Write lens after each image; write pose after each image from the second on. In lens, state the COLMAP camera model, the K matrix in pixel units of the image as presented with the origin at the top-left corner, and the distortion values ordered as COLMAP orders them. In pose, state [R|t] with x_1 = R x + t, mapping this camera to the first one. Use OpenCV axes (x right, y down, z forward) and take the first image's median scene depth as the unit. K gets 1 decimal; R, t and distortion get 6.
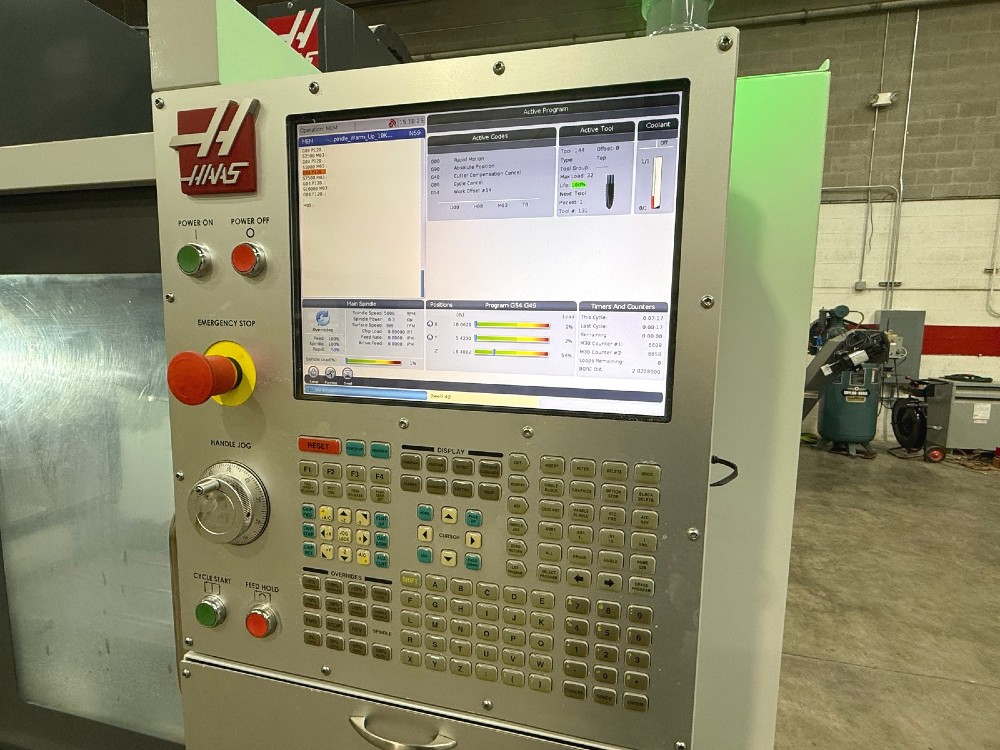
lens RADIAL K [[514.1, 0, 491.3], [0, 514.1, 374.8], [0, 0, 1]] dist [-0.004091, 0.002409]
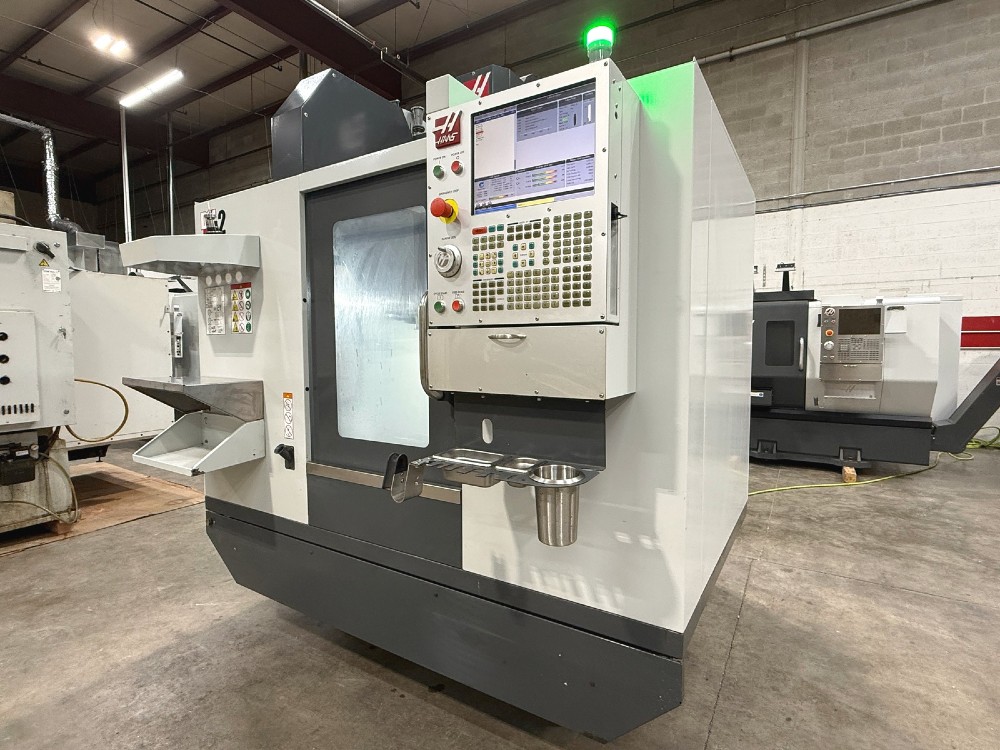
lens RADIAL K [[514.1, 0, 498.8], [0, 514.1, 375.4], [0, 0, 1]] dist [-0.004091, 0.002409]
pose [[0.951483, -0.000347, -0.307701, 0.622686], [-0.017332, 0.998351, -0.054722, 1.090324], [0.307213, 0.057401, 0.949908, -1.570015]]
